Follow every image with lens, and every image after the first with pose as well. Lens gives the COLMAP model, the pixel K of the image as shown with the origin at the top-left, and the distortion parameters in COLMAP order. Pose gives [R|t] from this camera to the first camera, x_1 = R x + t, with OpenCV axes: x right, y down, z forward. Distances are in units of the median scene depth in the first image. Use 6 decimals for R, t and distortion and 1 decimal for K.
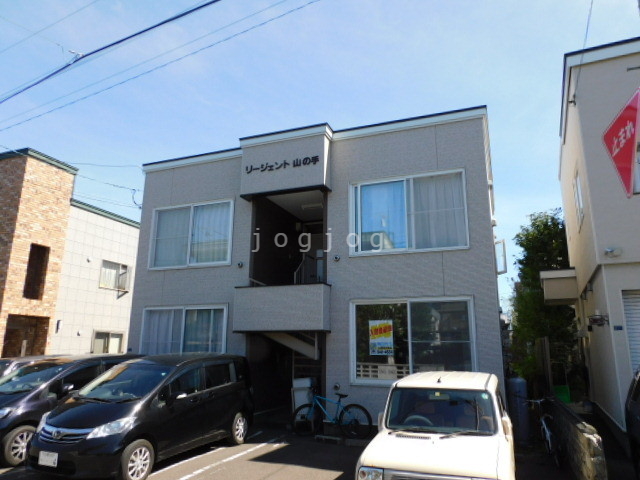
lens RADIAL K [[454.8, 0, 320.0], [0, 454.8, 240.0], [0, 0, 1]] dist [-0.003044, -0.002626]
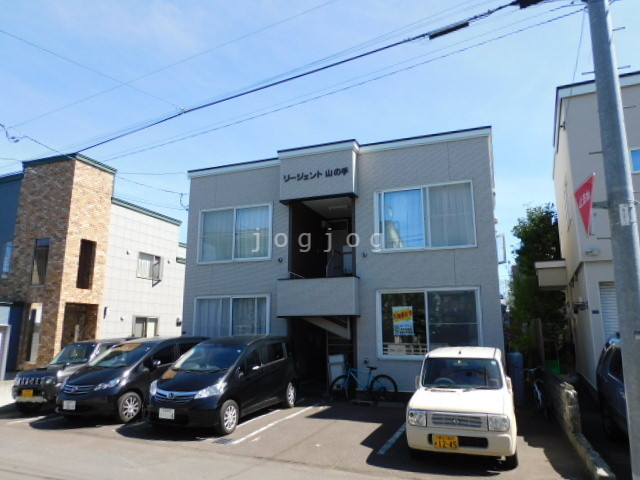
lens RADIAL K [[454.8, 0, 320.0], [0, 454.8, 240.0], [0, 0, 1]] dist [-0.003044, -0.002626]
pose [[0.999951, -0.007545, 0.006415, -0.088541], [0.007293, 0.999230, 0.038556, -0.045927], [-0.006701, -0.038508, 0.999236, -0.189660]]
